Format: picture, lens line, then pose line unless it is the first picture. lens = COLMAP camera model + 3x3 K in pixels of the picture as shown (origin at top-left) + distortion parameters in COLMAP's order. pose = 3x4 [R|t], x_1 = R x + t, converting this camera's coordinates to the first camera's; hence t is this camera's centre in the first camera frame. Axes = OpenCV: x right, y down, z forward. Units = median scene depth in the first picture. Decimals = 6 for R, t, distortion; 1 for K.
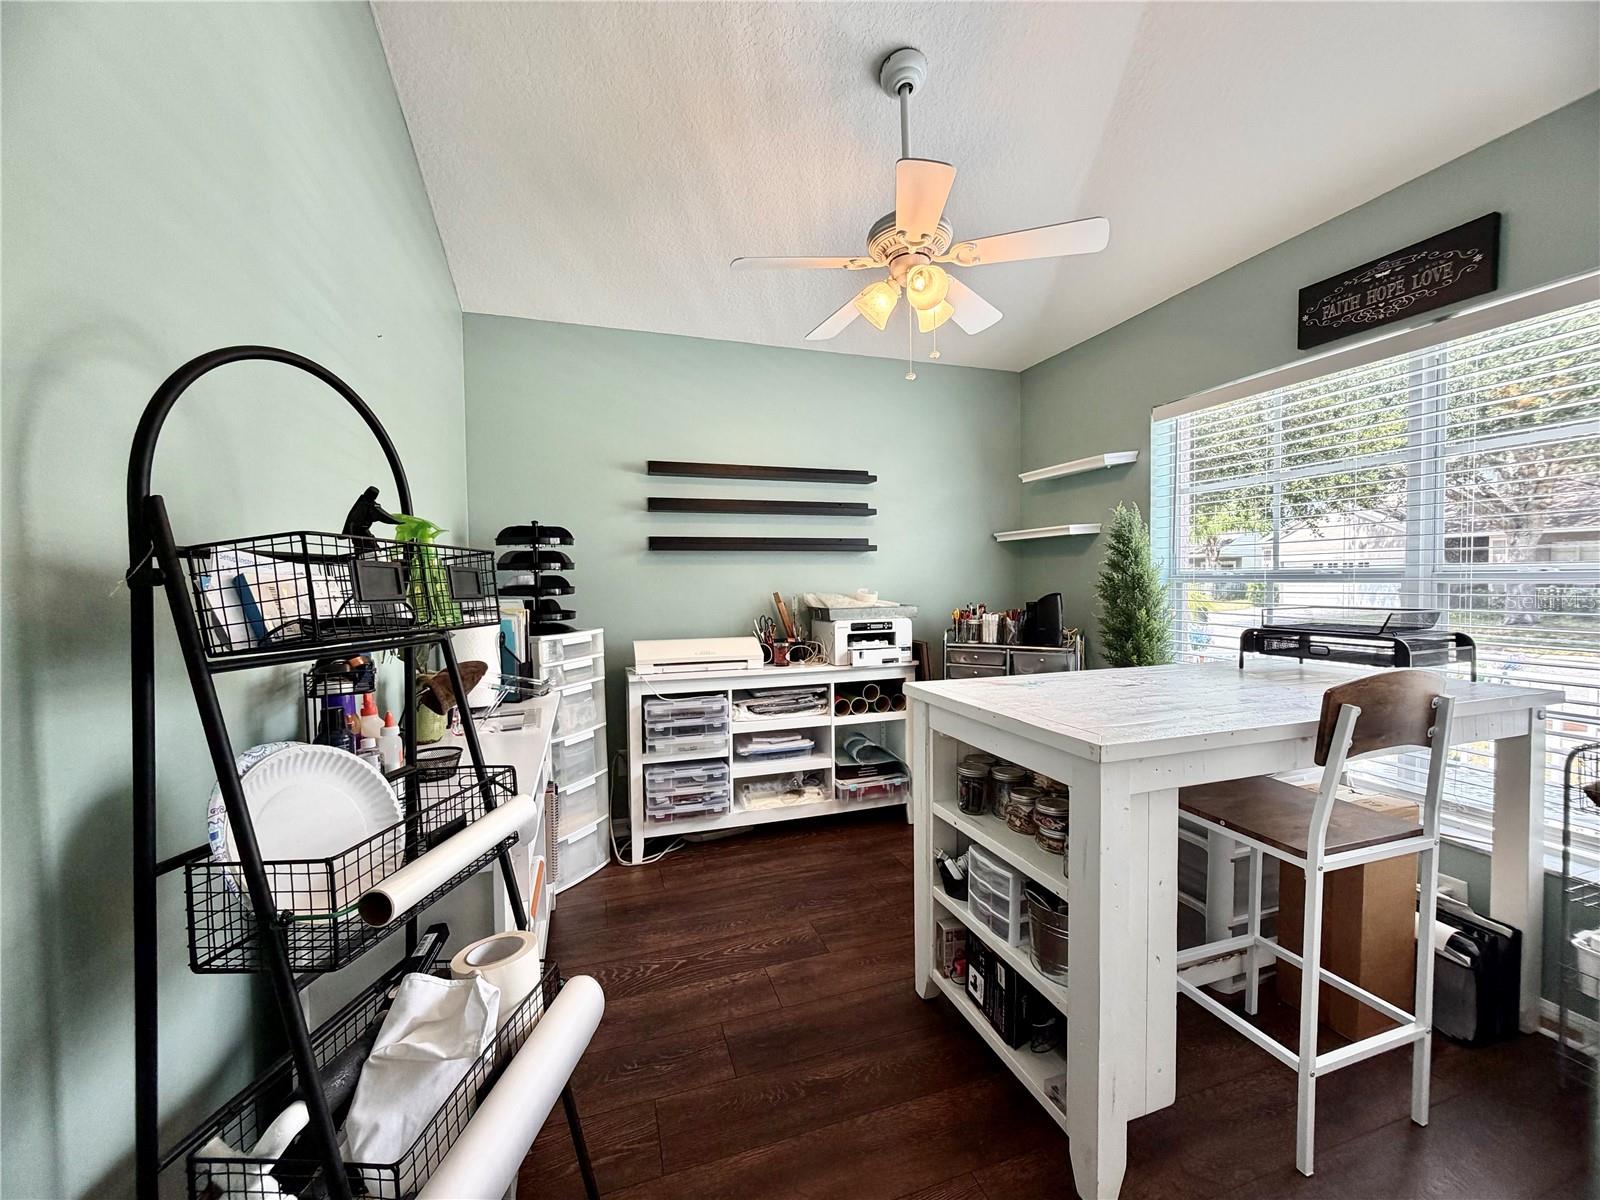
lens RADIAL K [[634.6, 0, 806.7], [0, 634.6, 594.9], [0, 0, 1]] dist [-0.002420, 0.000531]
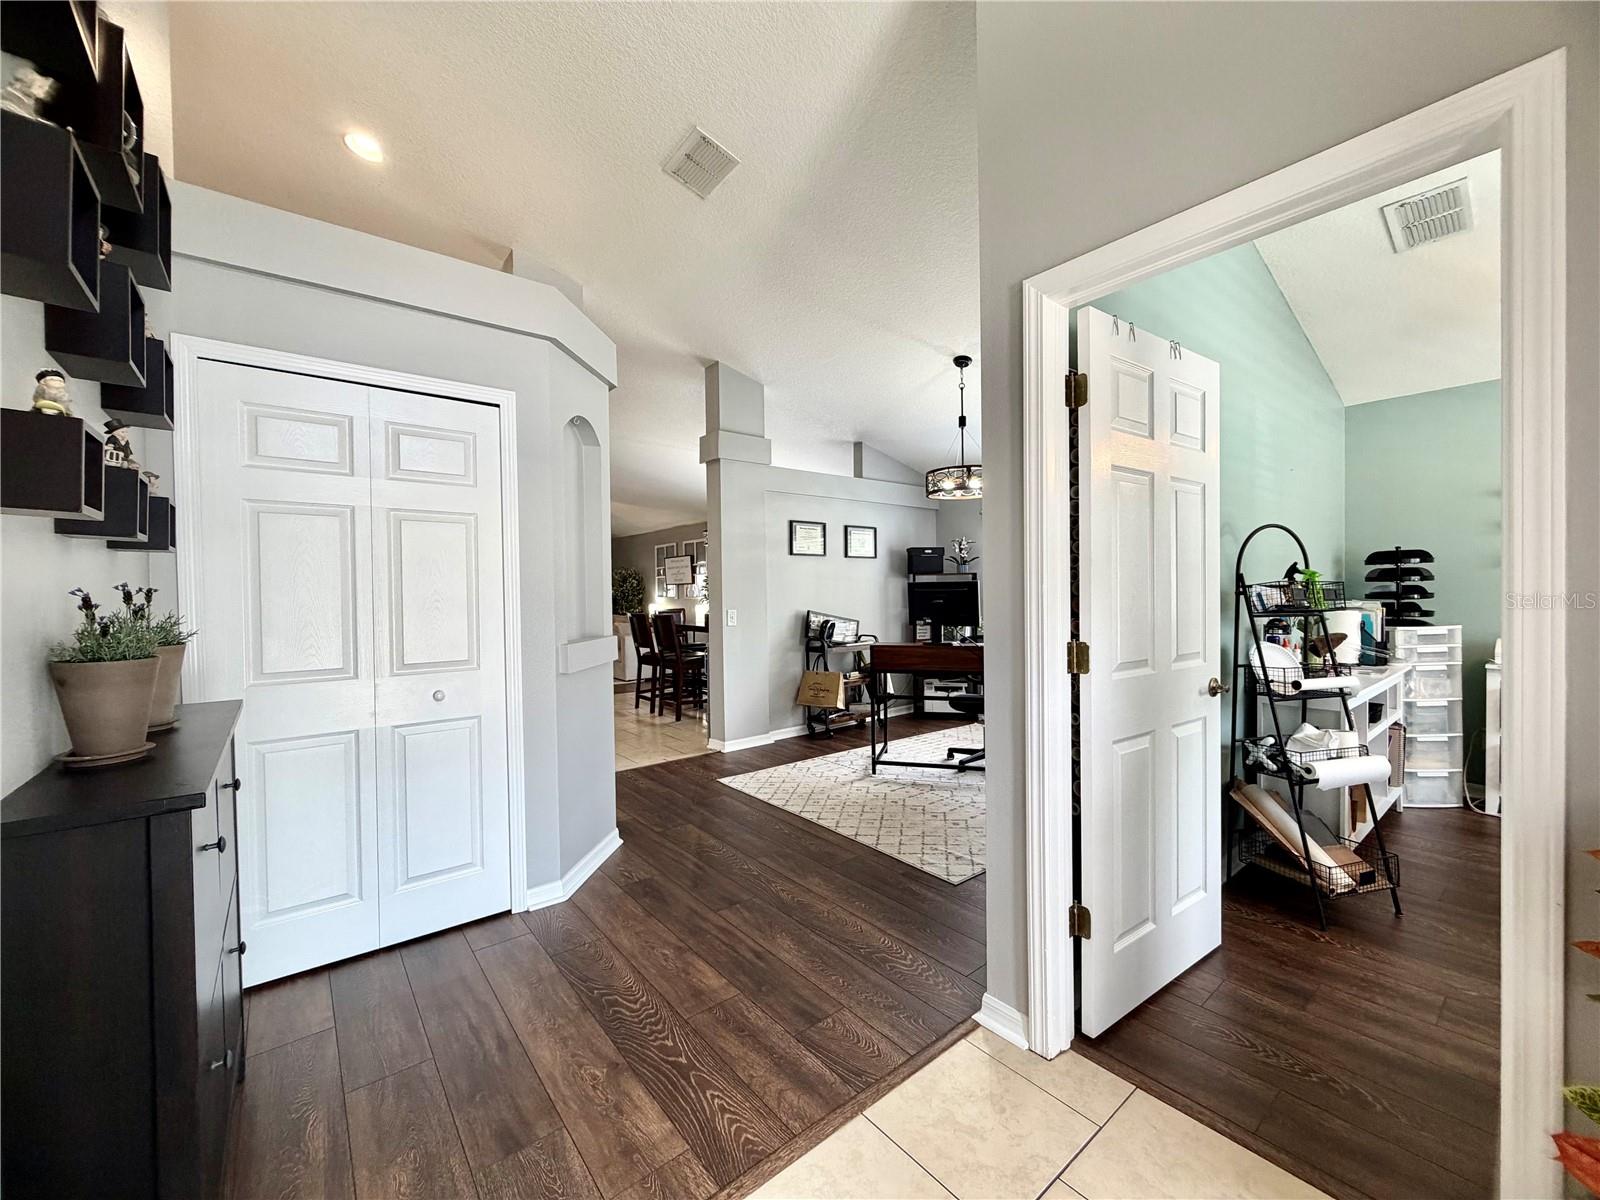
lens RADIAL K [[634.6, 0, 801.0], [0, 634.6, 598.2], [0, 0, 1]] dist [-0.002420, 0.000531]
pose [[0.347086, 0.021181, -0.937594, 0.442699], [-0.015198, 0.999741, 0.016959, -0.004654], [0.937710, 0.008363, 0.347318, -0.750677]]
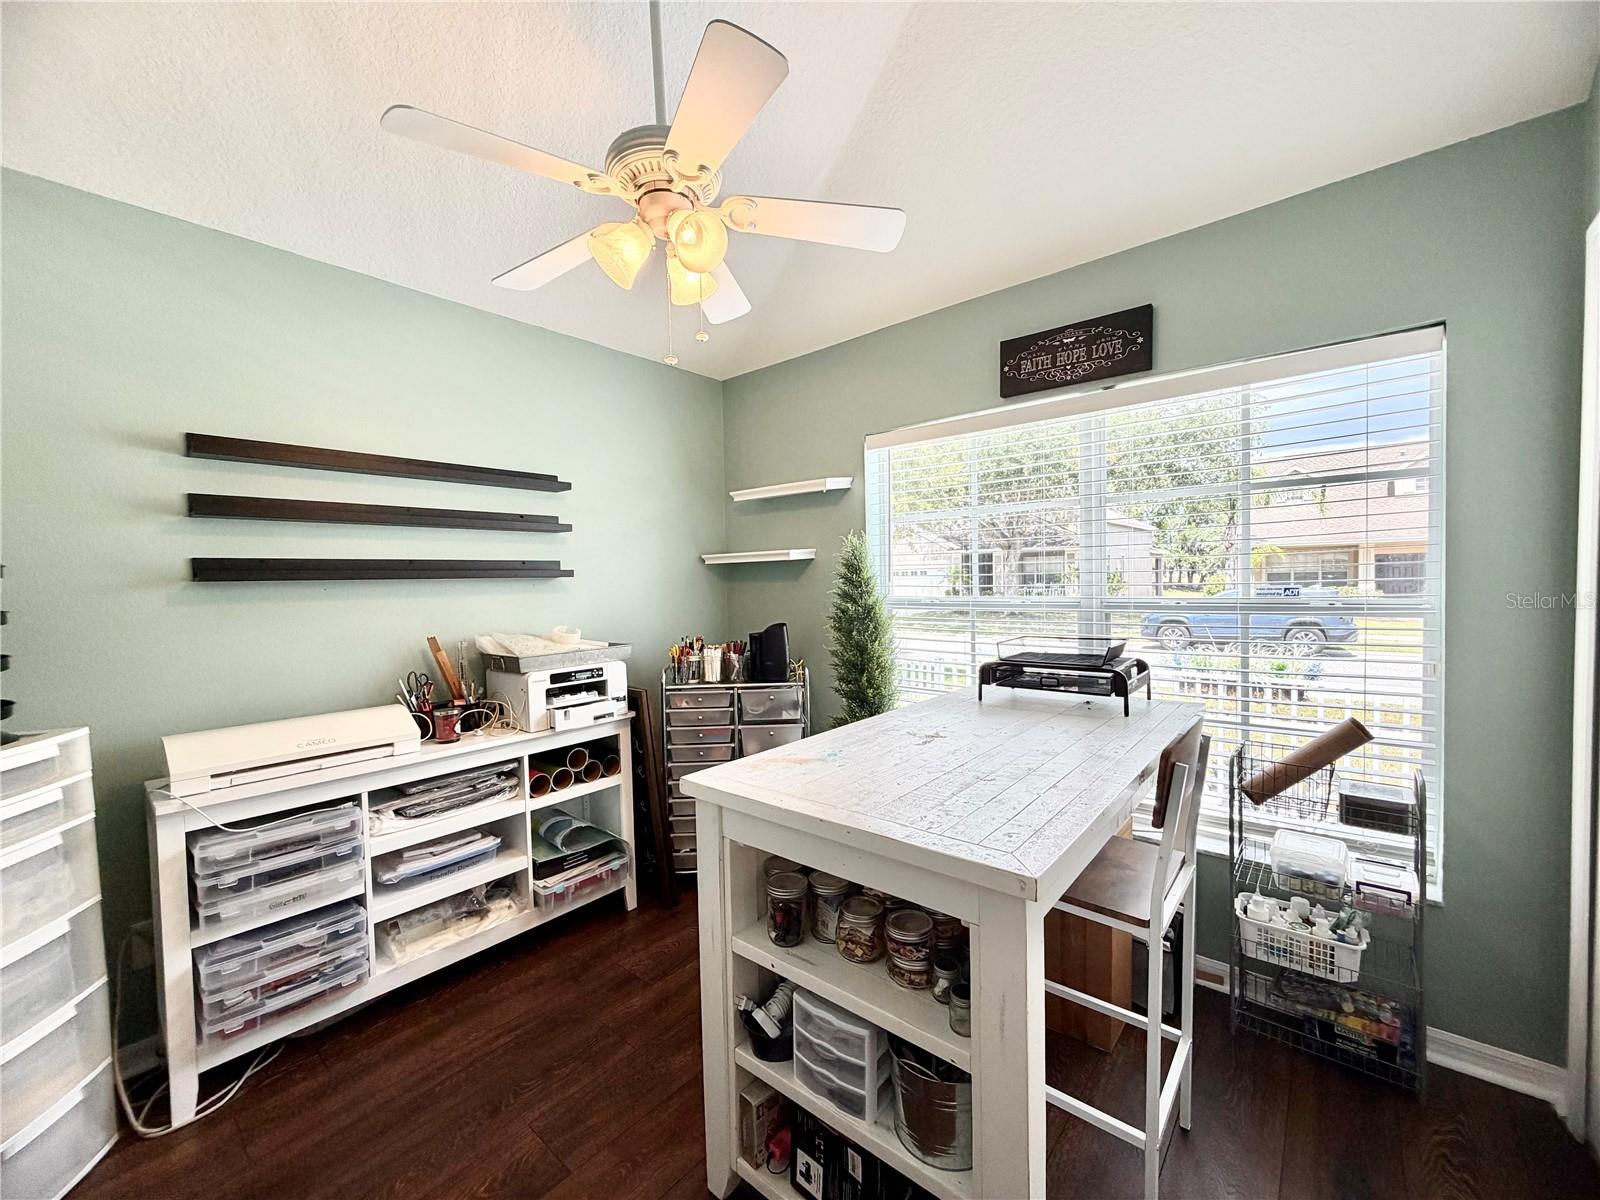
lens RADIAL K [[634.6, 0, 799.1], [0, 634.6, 601.8], [0, 0, 1]] dist [-0.002420, 0.000531]
pose [[0.859296, -0.023555, 0.510936, -0.070939], [0.023958, 0.999696, 0.005795, -0.046612], [-0.510917, 0.007261, 0.859599, 0.216974]]
